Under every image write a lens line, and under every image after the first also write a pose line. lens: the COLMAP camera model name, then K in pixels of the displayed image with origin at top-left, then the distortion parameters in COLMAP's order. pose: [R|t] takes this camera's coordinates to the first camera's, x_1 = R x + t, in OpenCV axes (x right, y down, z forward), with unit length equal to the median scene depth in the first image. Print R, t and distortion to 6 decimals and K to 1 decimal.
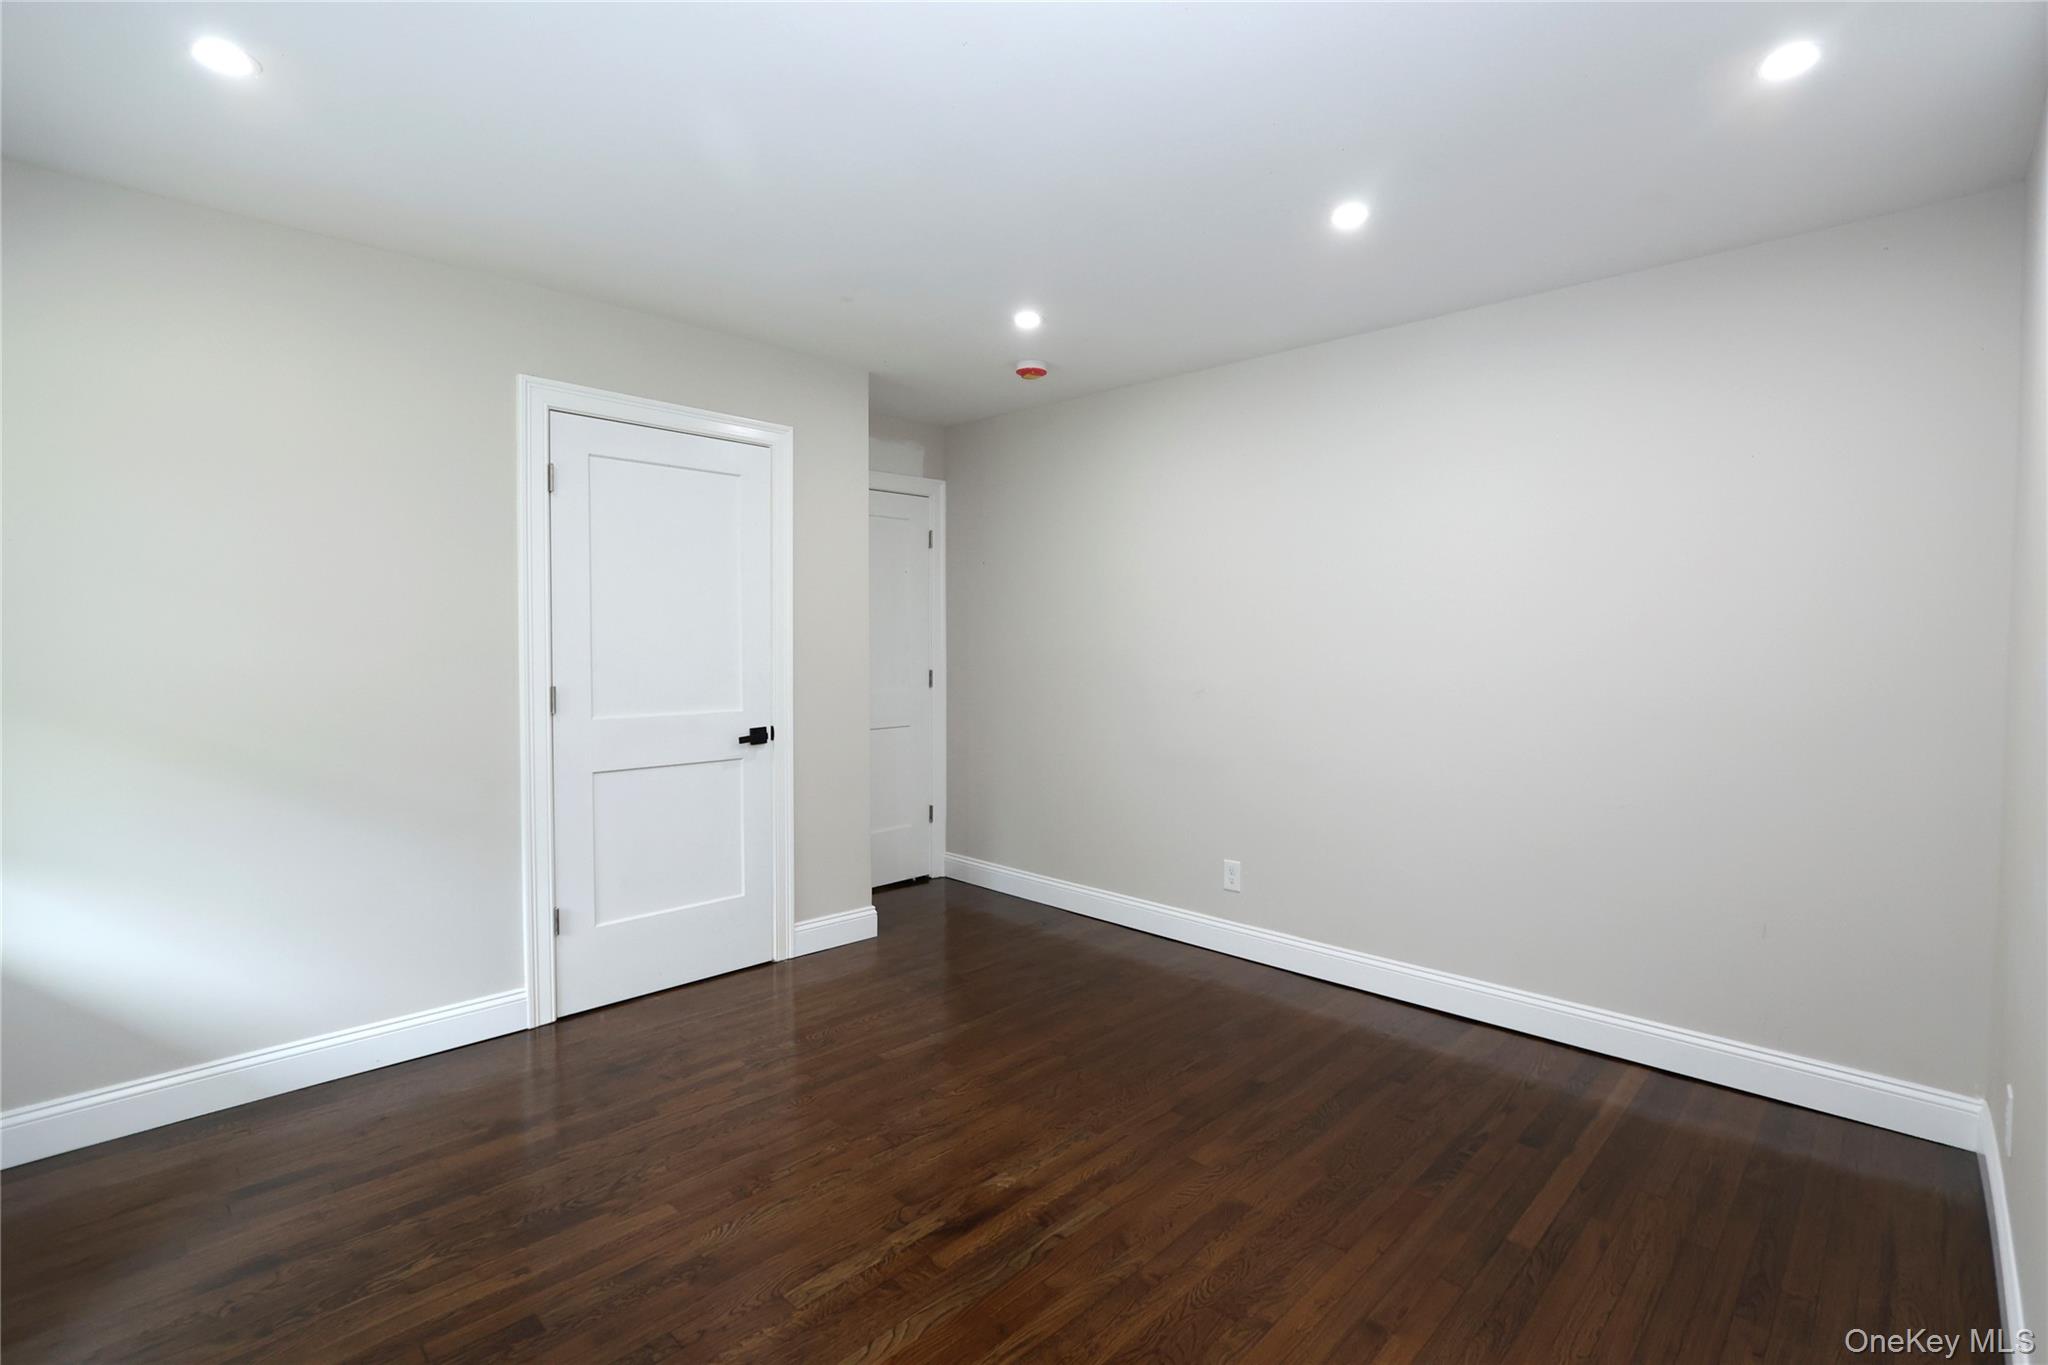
lens RADIAL K [[937.3, 0, 1024.6], [0, 937.3, 680.2], [0, 0, 1]] dist [-0.019167, 0.002967]
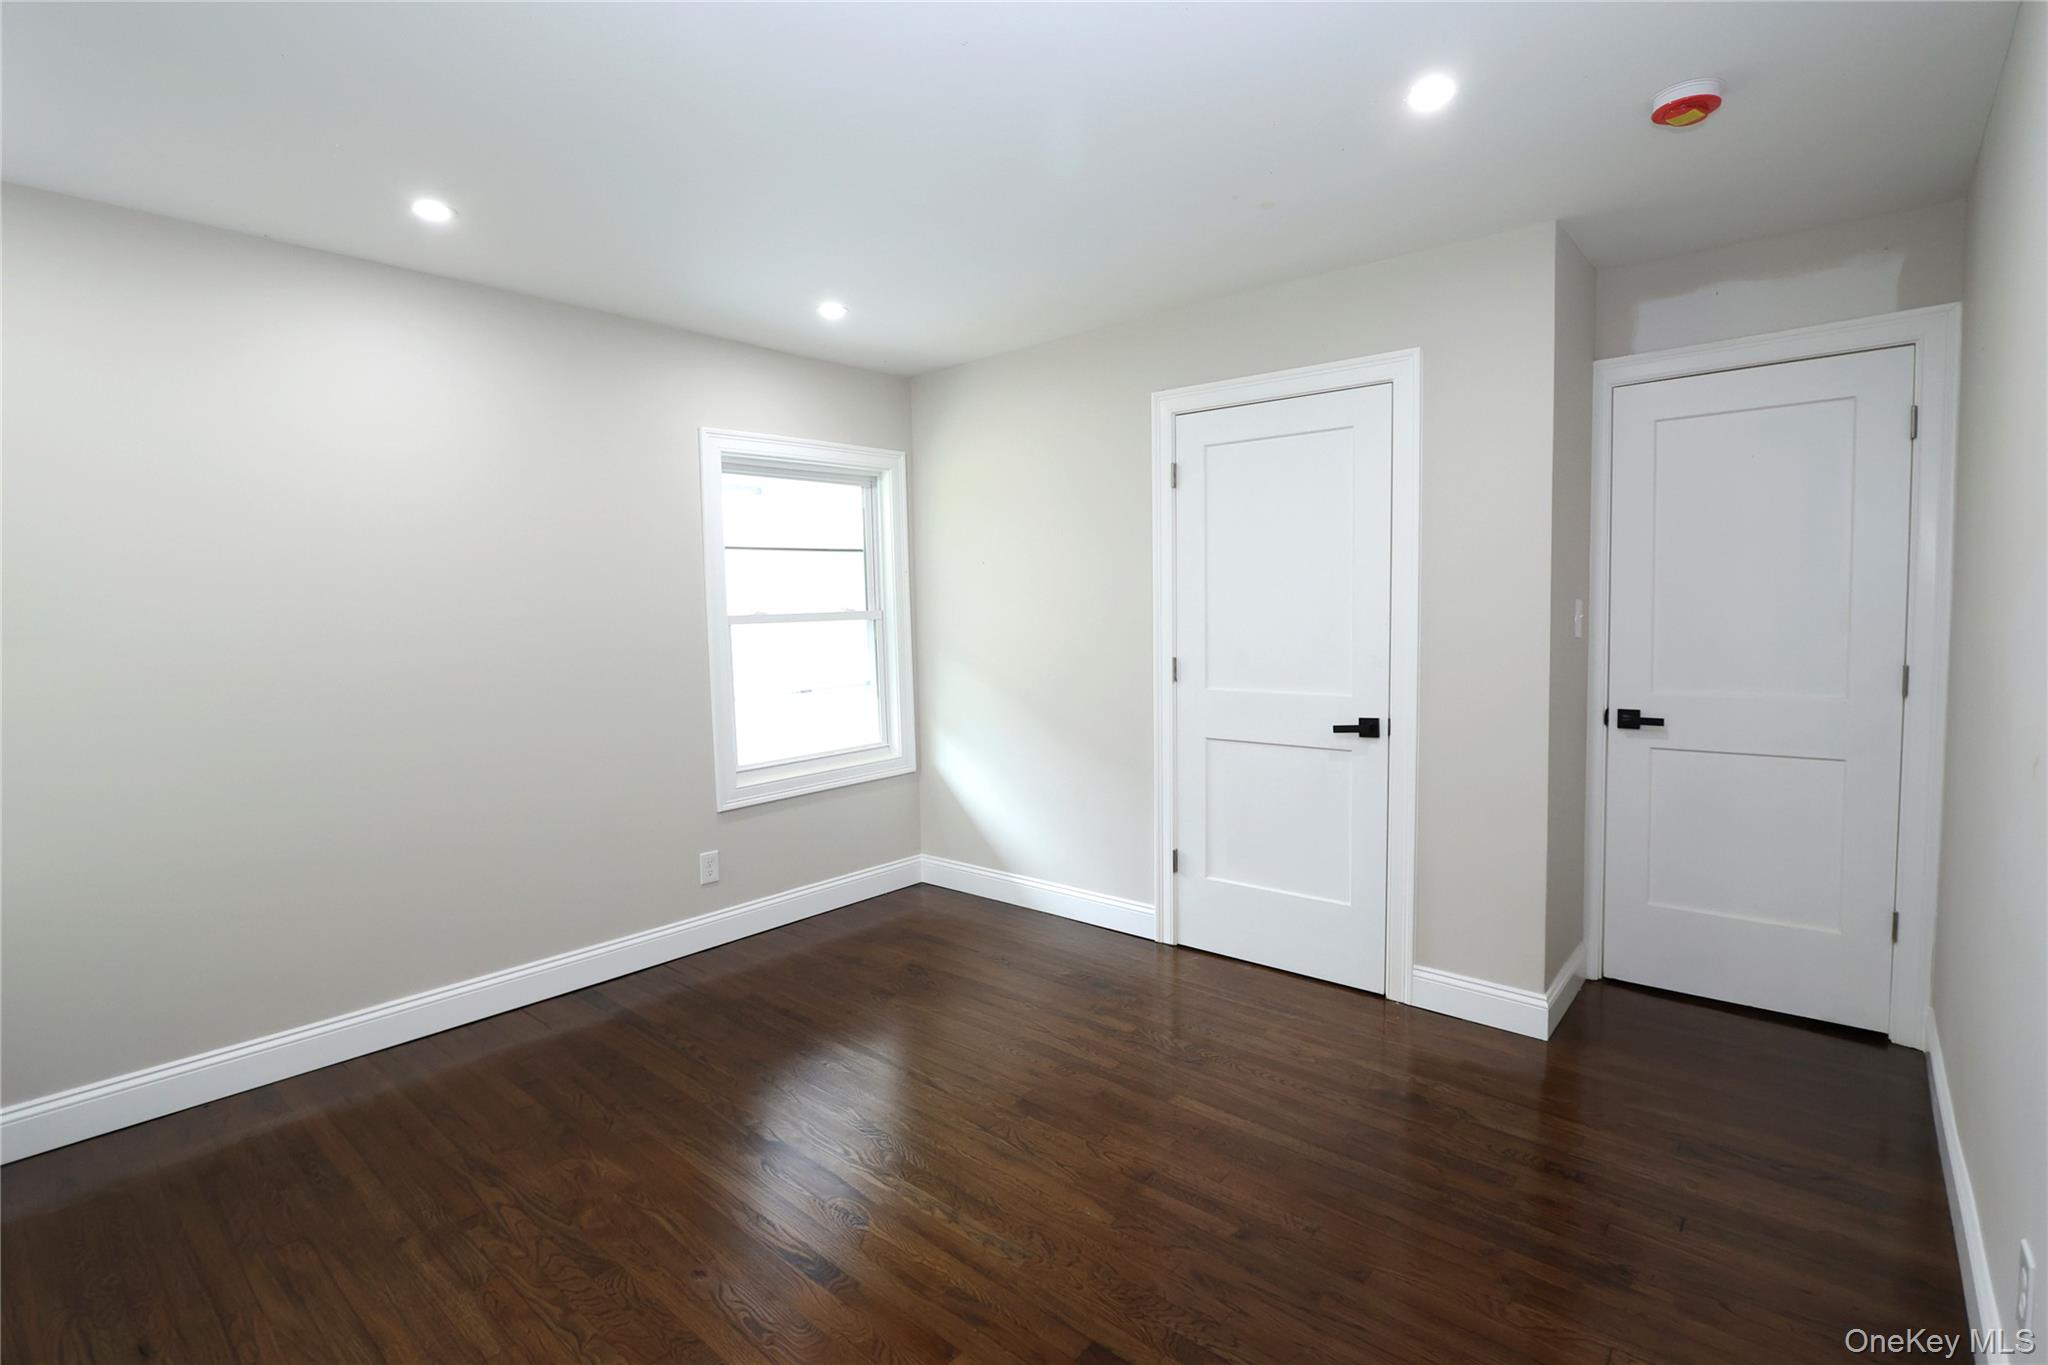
lens RADIAL K [[937.3, 0, 1026.0], [0, 937.3, 676.4], [0, 0, 1]] dist [-0.019167, 0.002967]
pose [[0.076318, 0.065768, -0.994912, 0.583039], [-0.030450, 0.997511, 0.063604, -0.034678], [0.996618, 0.025441, 0.078131, 0.672179]]
